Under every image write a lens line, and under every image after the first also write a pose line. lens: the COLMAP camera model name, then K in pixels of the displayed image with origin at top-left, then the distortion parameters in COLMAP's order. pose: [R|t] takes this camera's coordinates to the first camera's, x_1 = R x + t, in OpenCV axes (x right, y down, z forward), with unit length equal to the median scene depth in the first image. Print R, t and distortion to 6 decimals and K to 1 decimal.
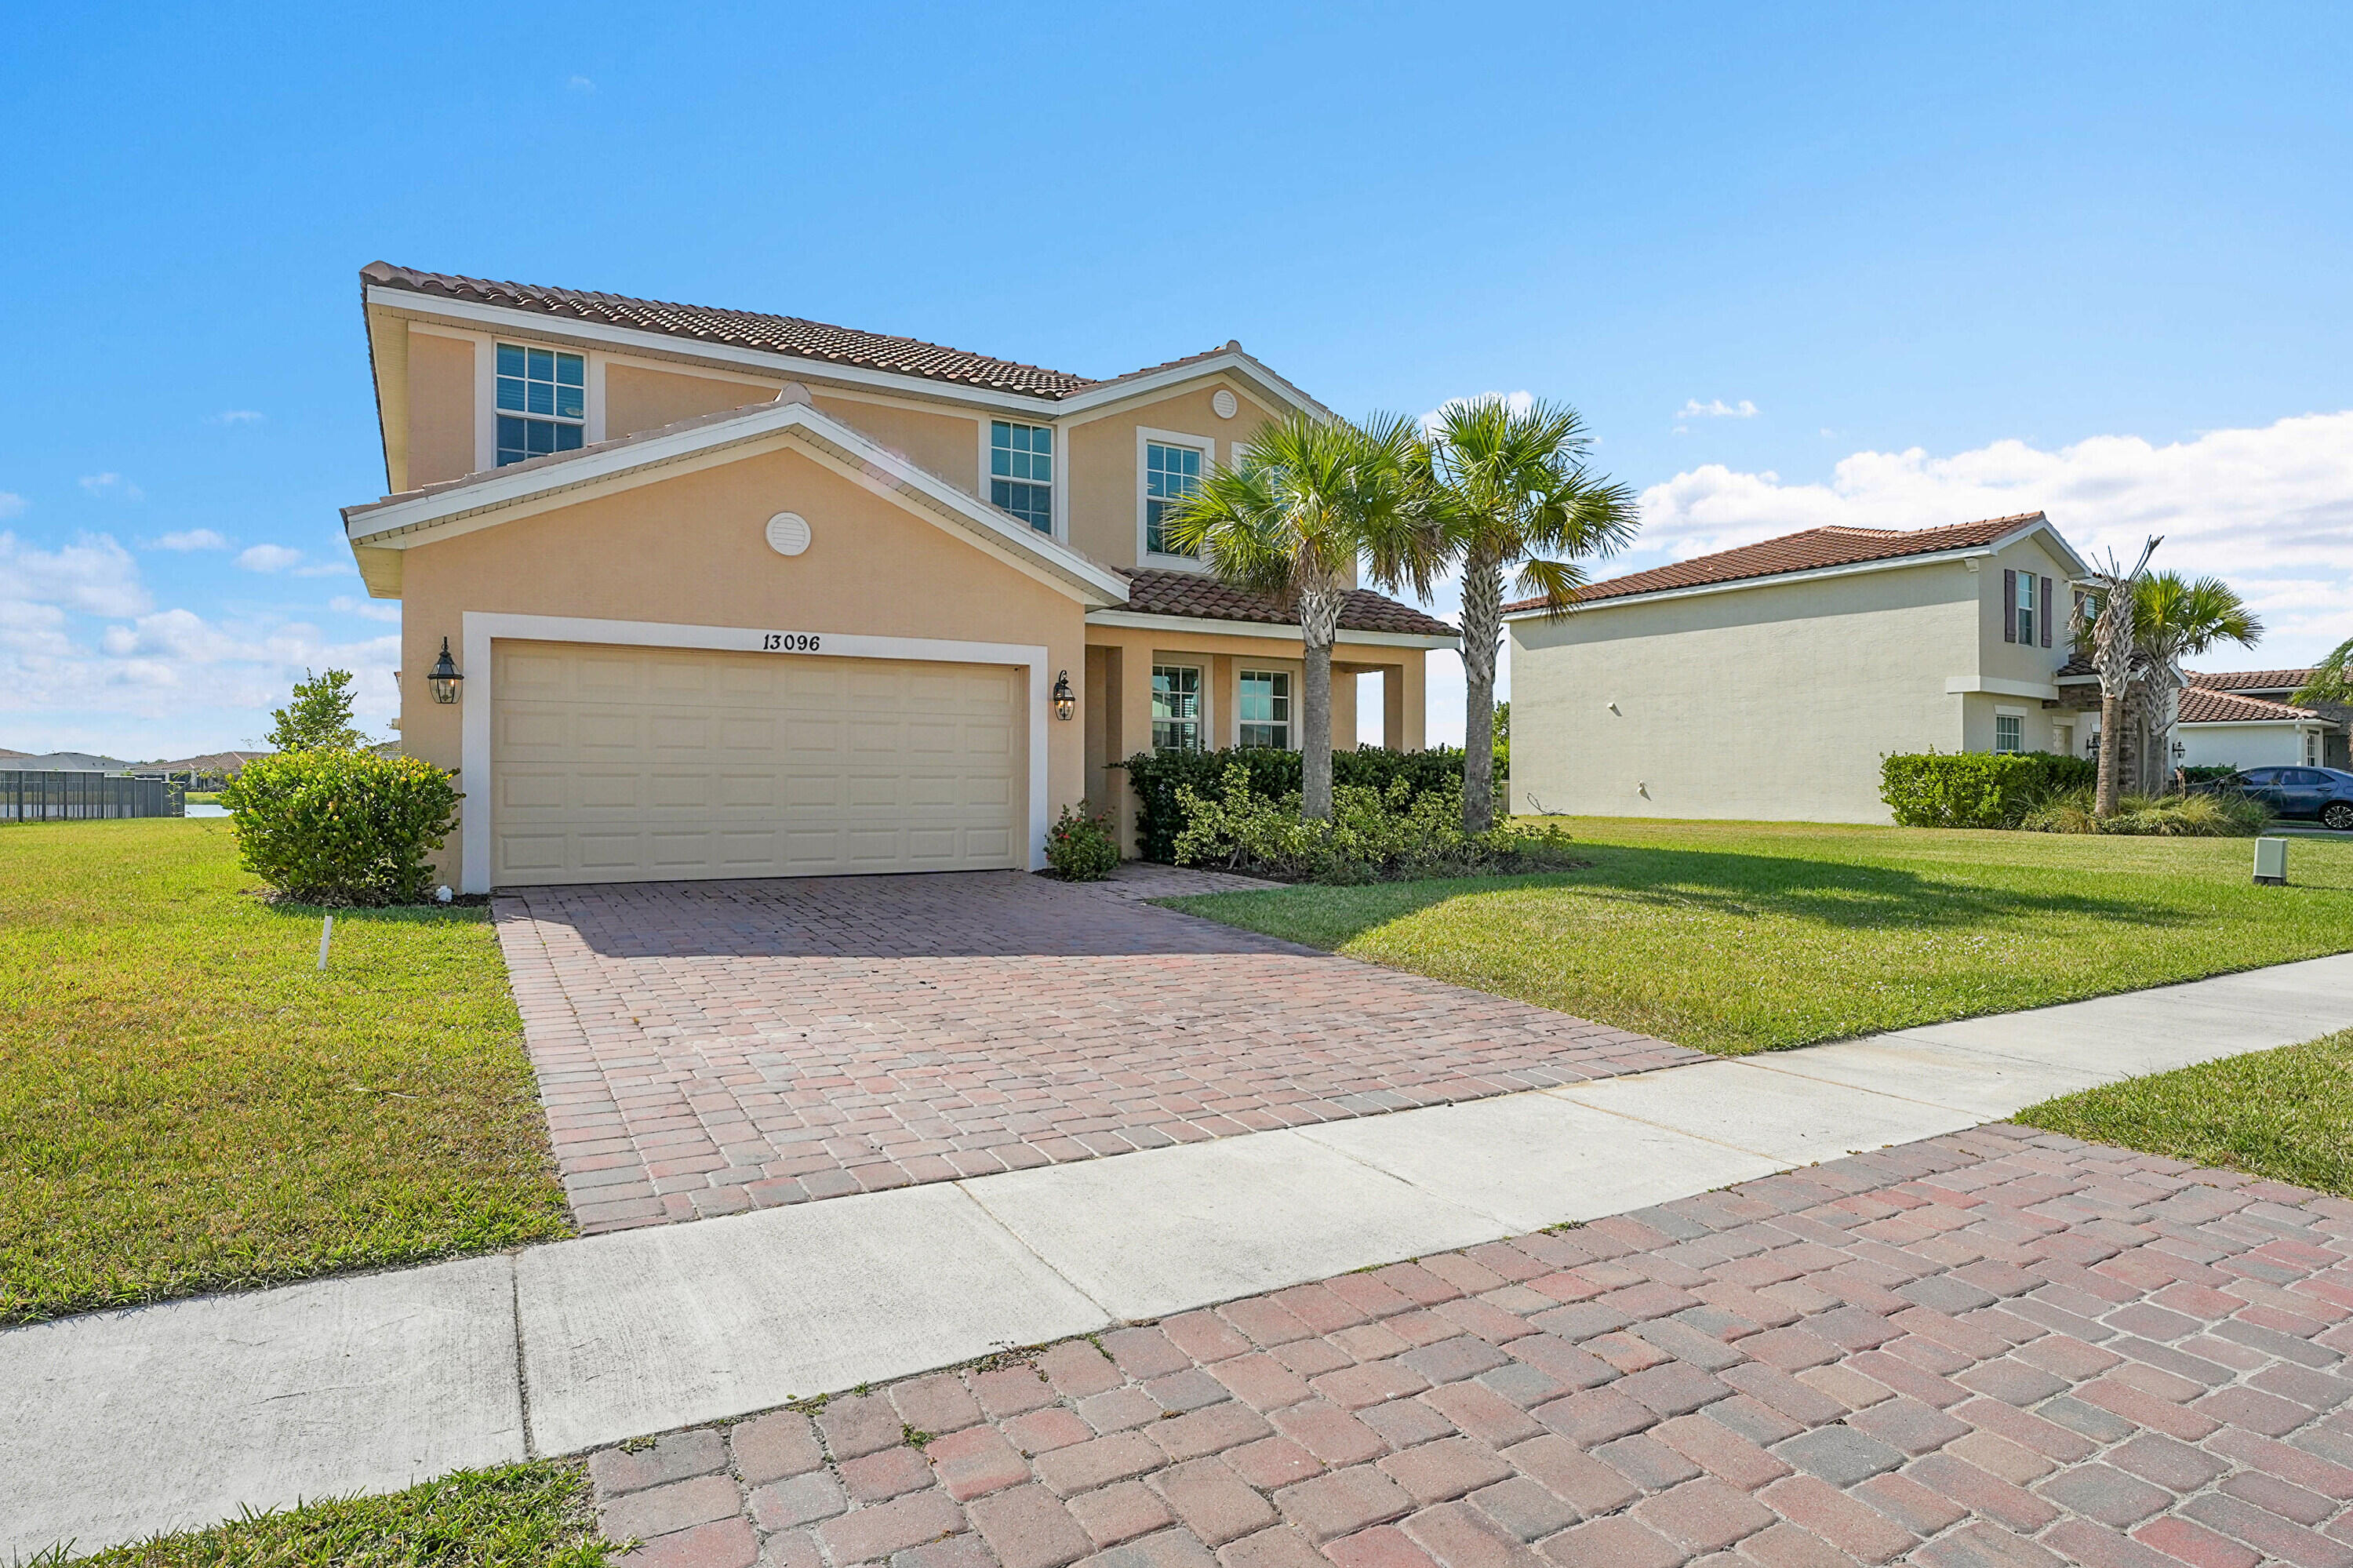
lens RADIAL K [[1295.0, 0, 1208.9], [0, 1295.0, 774.8], [0, 0, 1]] dist [0.001121, 0.000415]
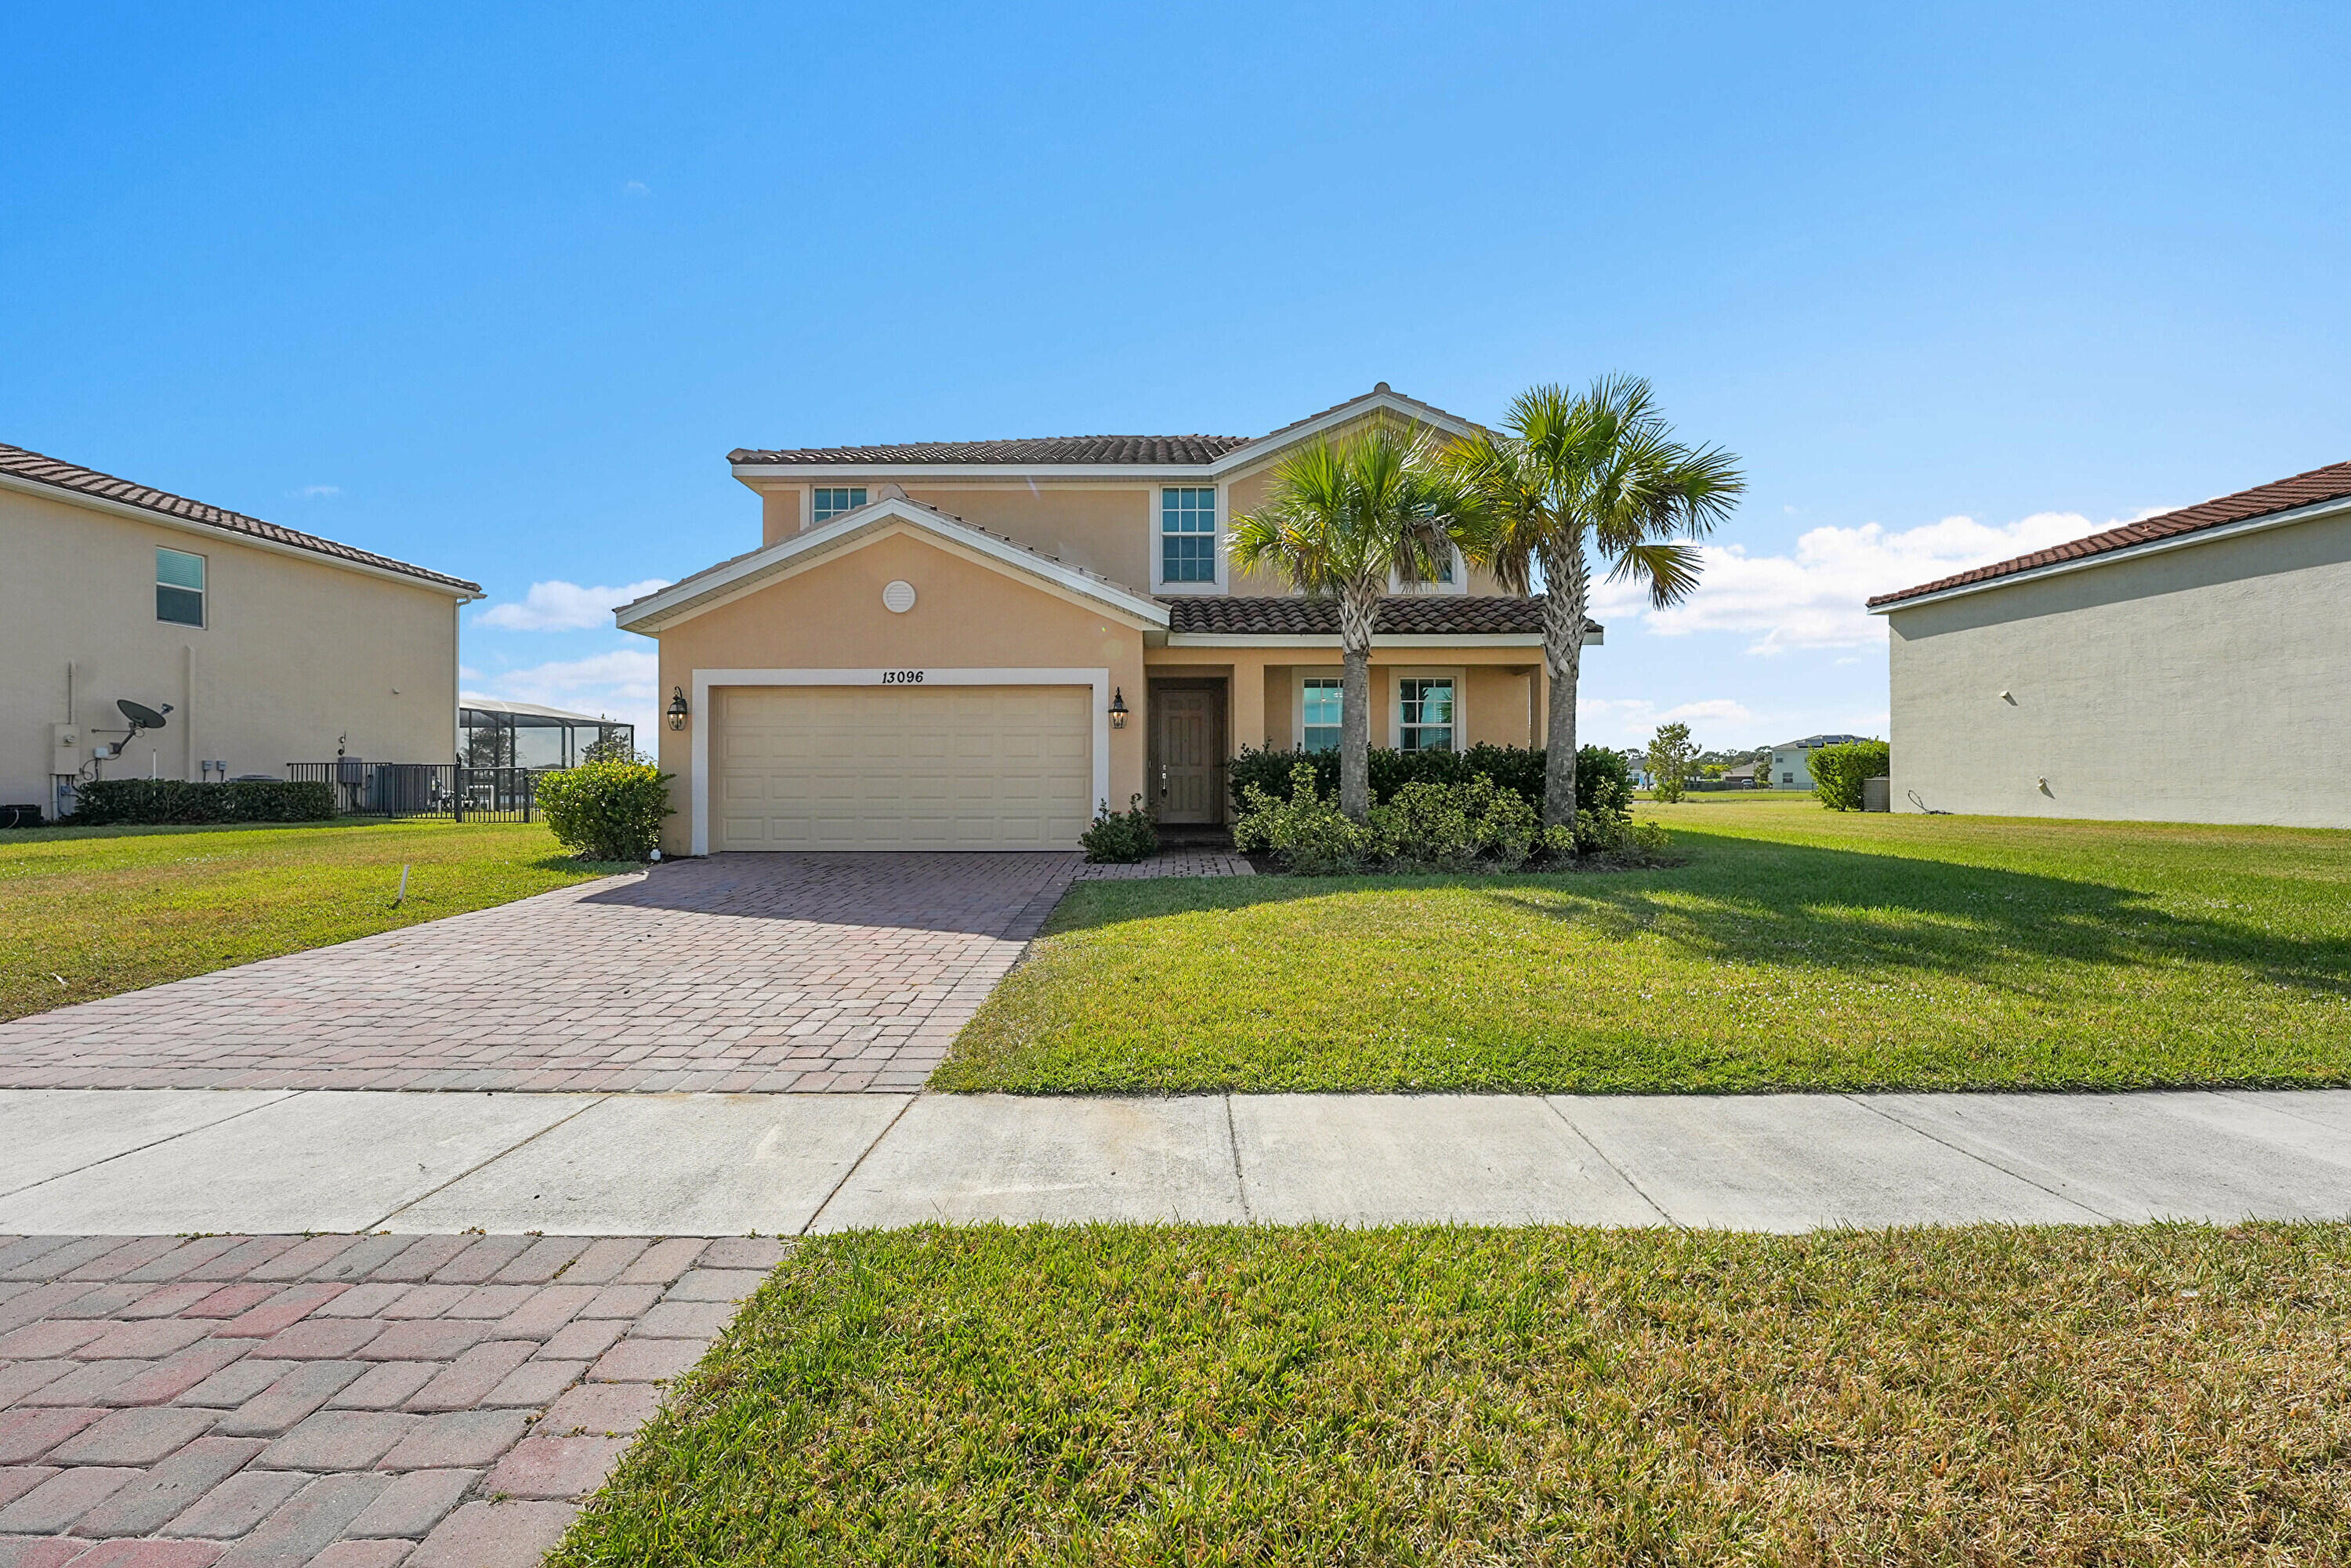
lens RADIAL K [[986.3, 0, 1175.5], [0, 986.3, 784.0], [0, 0, 1]] dist [0.001335, 0.000152]
pose [[0.855098, -0.002082, -0.518462, 0.379093], [0.006256, 0.999961, 0.006302, 0.003817], [0.518428, -0.008633, 0.855078, 0.223530]]
